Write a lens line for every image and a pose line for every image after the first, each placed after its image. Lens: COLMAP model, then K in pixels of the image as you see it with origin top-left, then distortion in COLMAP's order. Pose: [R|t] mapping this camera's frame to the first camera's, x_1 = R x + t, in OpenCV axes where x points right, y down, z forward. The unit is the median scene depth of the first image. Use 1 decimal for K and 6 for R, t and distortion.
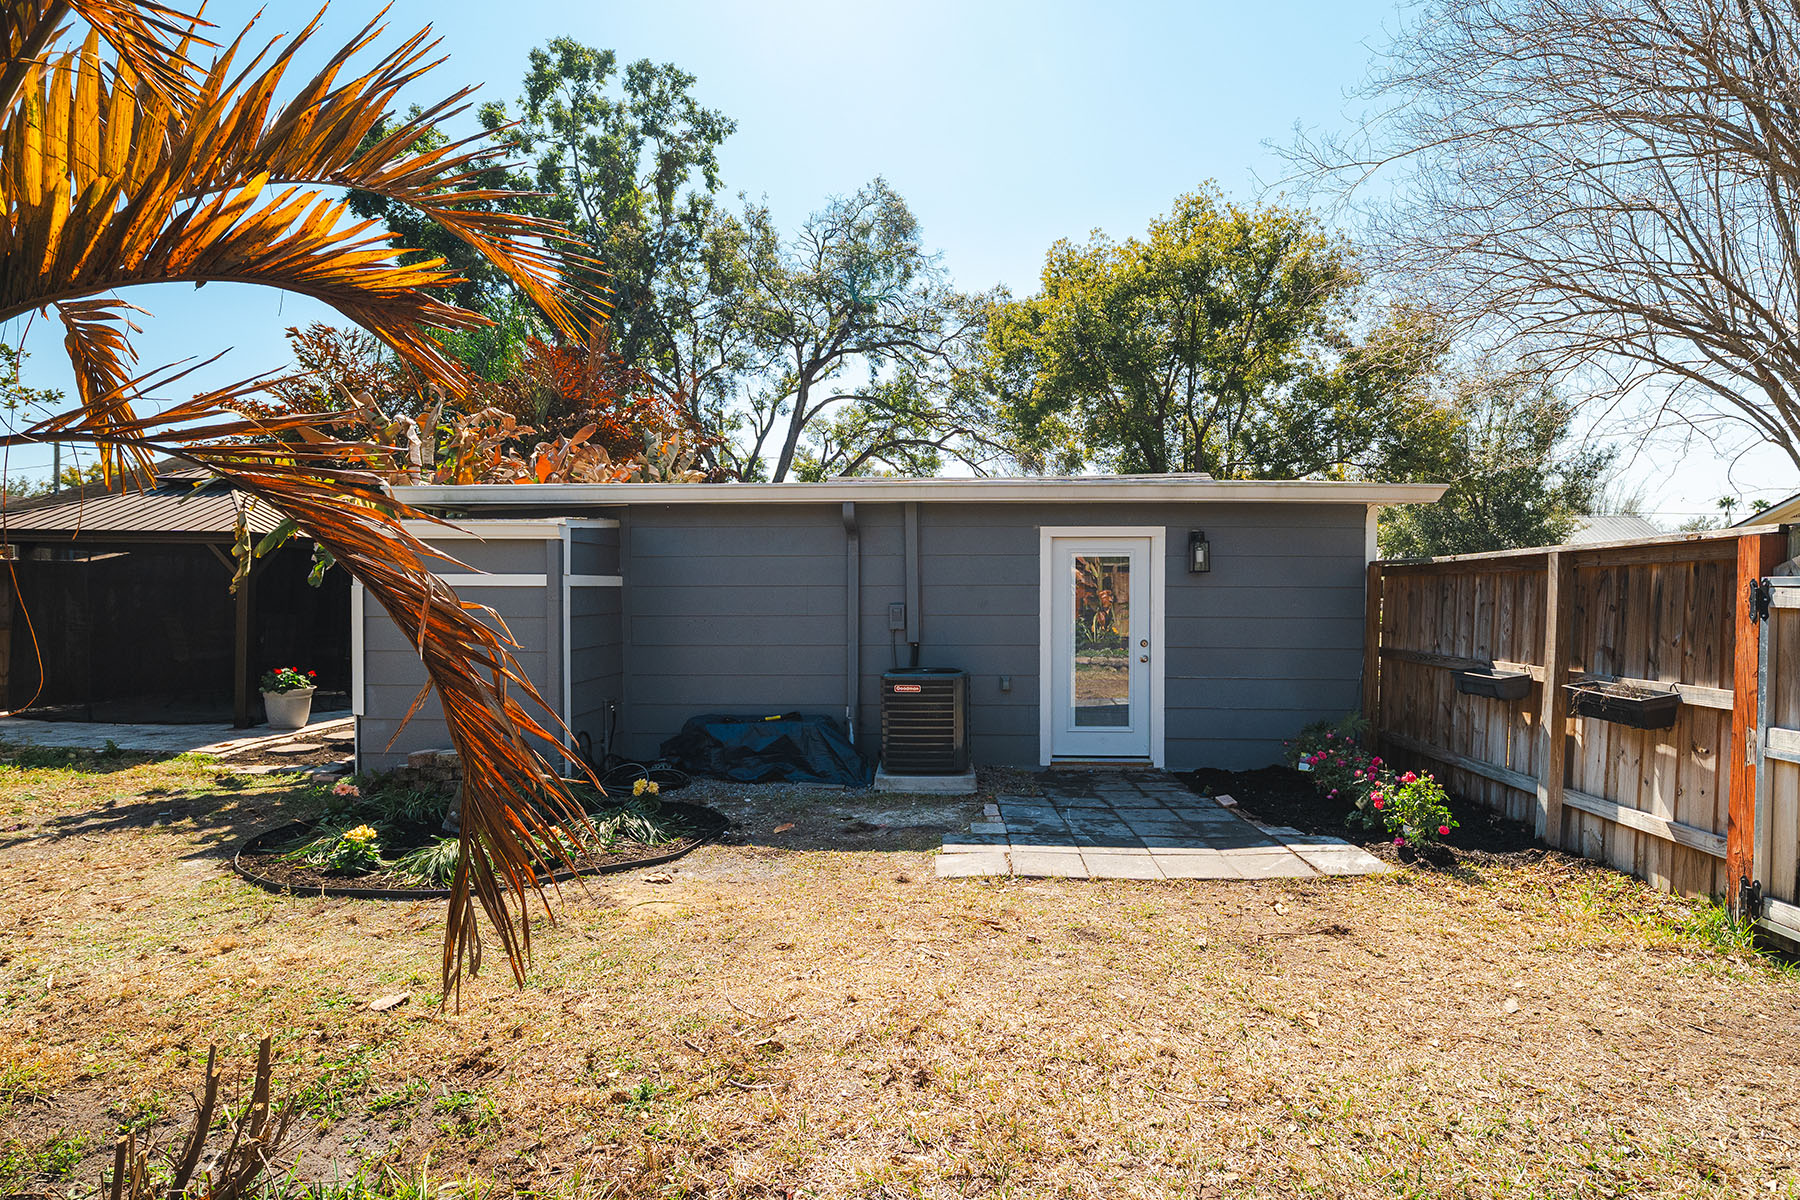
lens RADIAL K [[874.0, 0, 903.7], [0, 874.0, 608.2], [0, 0, 1]] dist [-0.003330, -0.000247]
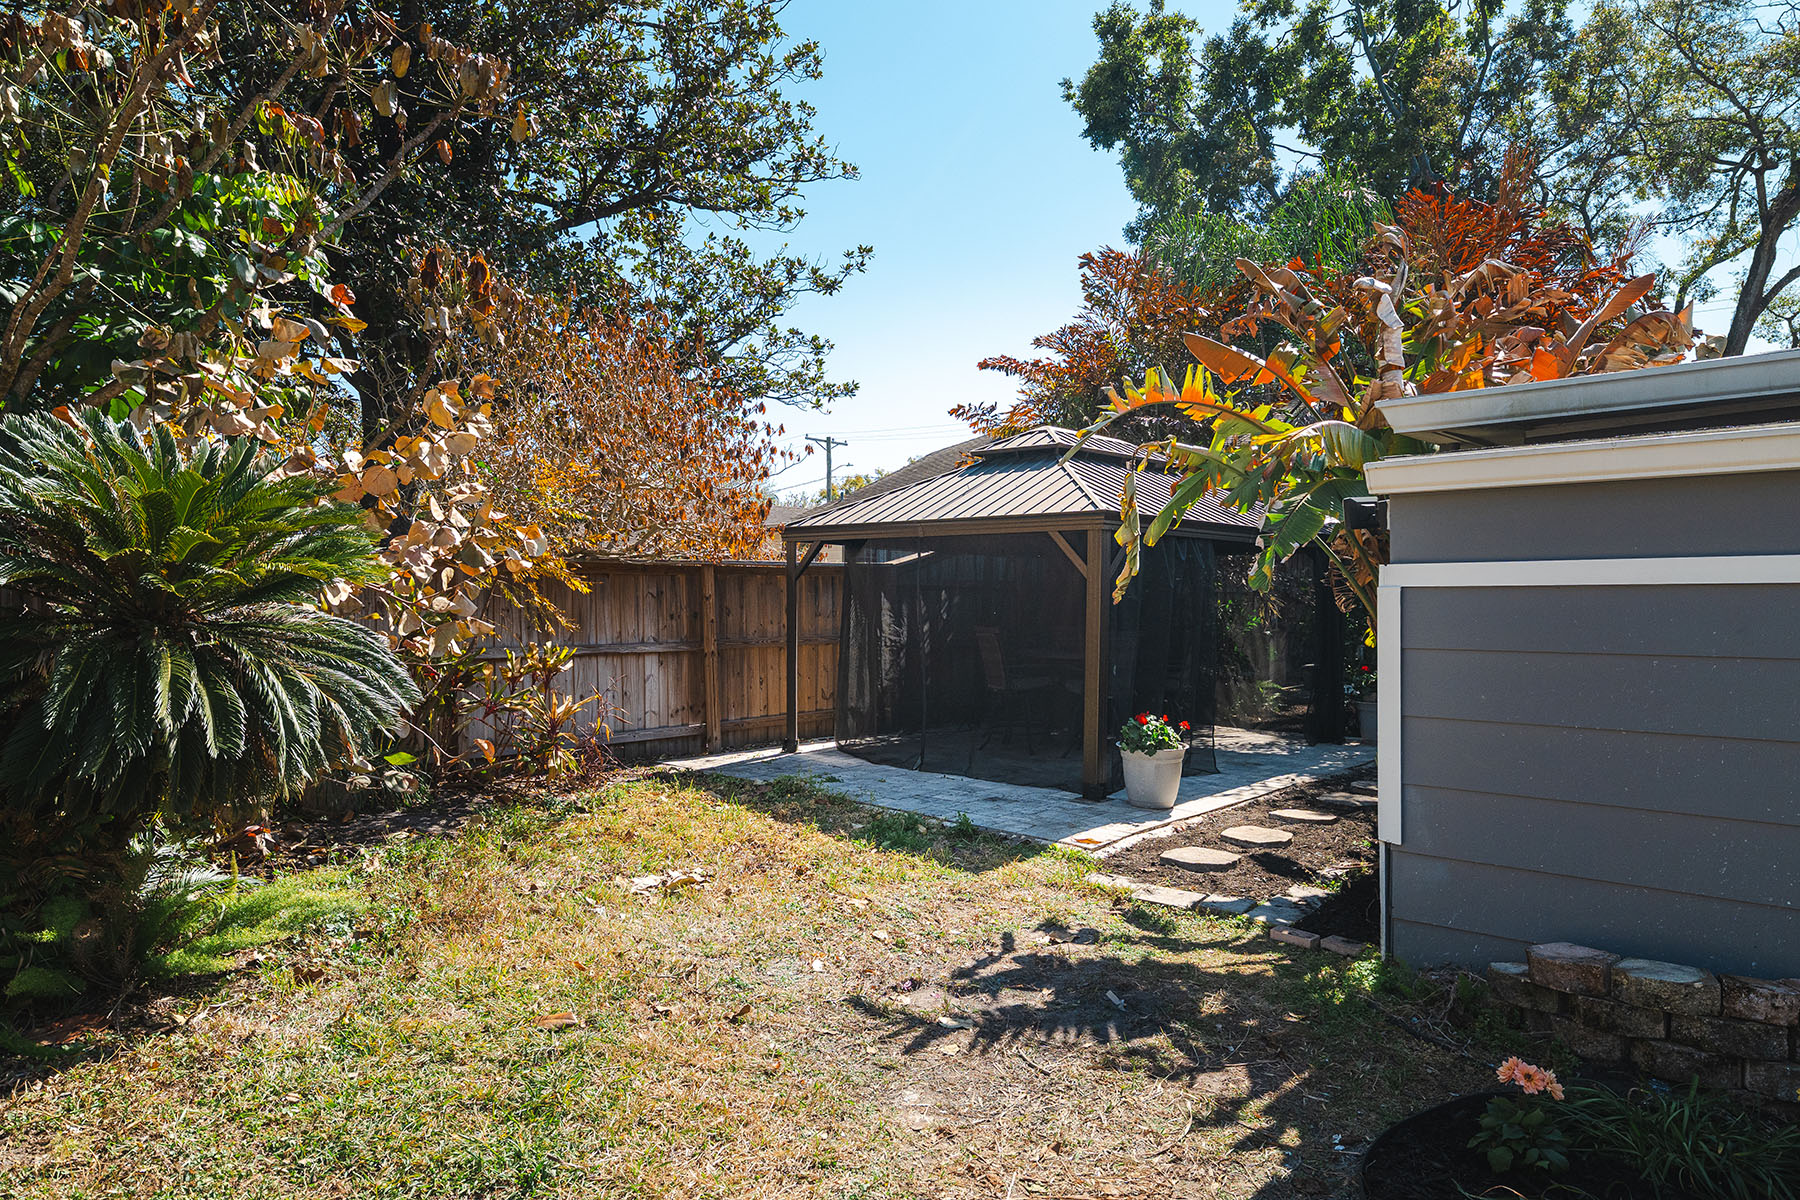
lens RADIAL K [[1094.3, 0, 900.0], [0, 1094.3, 600.0], [0, 0, 1]] dist [0.002056, 0.000844]
pose [[0.766640, -0.005245, -0.642055, -0.374488], [-0.002787, 0.999930, -0.011497, -0.009407], [0.642071, 0.010603, 0.766572, 0.282700]]
